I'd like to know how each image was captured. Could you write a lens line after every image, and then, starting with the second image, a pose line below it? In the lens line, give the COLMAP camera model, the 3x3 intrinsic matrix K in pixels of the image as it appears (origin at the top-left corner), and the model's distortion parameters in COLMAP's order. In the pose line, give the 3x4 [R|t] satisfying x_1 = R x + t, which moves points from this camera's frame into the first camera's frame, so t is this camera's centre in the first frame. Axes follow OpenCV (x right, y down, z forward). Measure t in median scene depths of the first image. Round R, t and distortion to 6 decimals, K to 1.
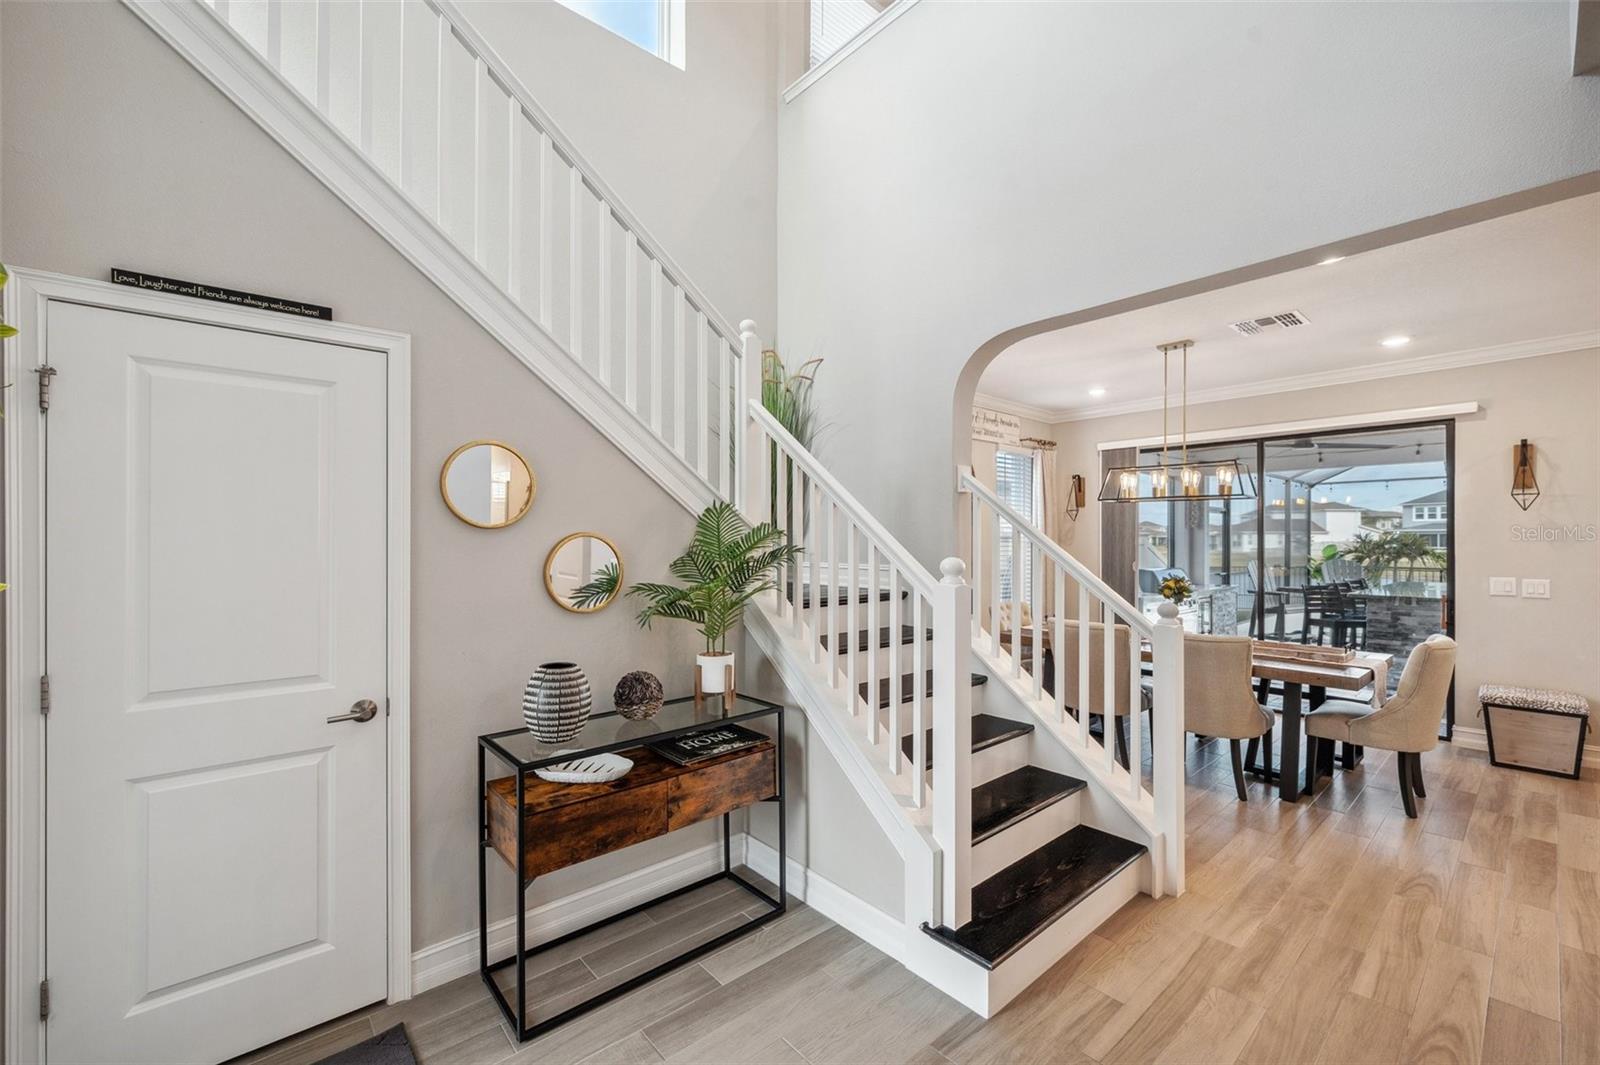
lens RADIAL K [[653.9, 0, 801.1], [0, 653.9, 537.5], [0, 0, 1]] dist [-0.000818, -0.000189]
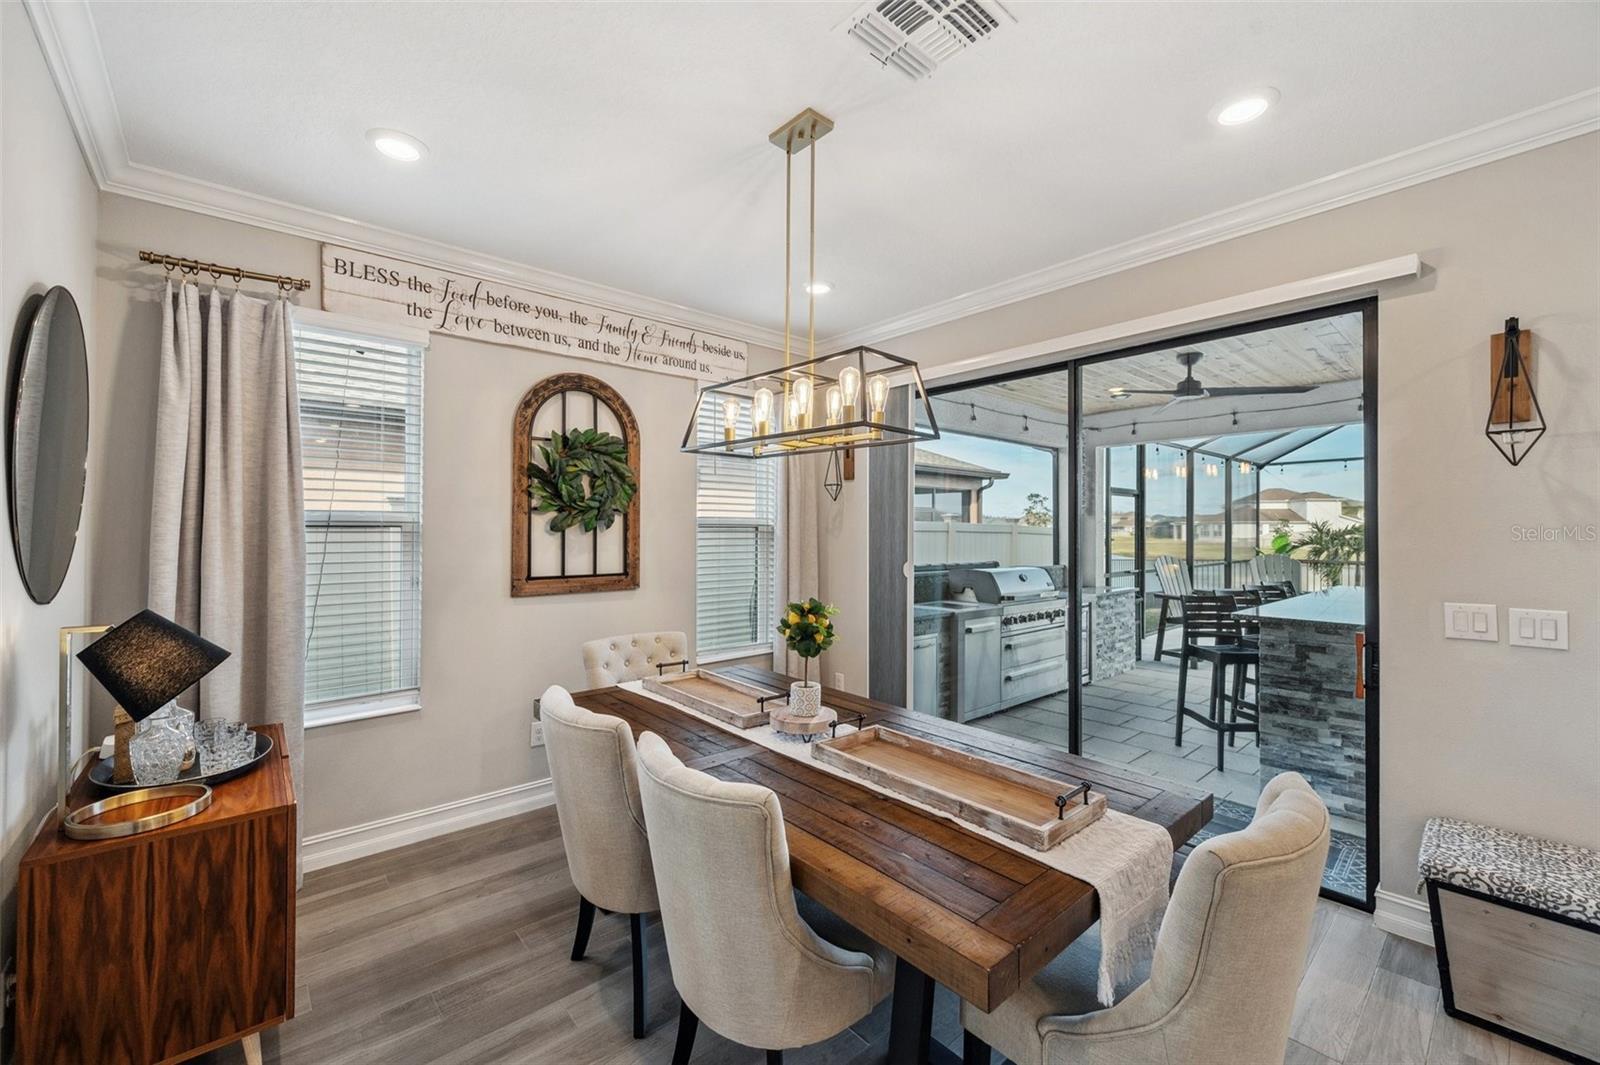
lens RADIAL K [[639.5, 0, 802.5], [0, 639.5, 525.0], [0, 0, 1]] dist [0.000021, 0.000148]
pose [[0.999991, -0.000267, 0.004298, 0.528666], [0.000284, 0.999992, -0.003886, 0.002796], [-0.004297, 0.003888, 0.999983, 0.482557]]
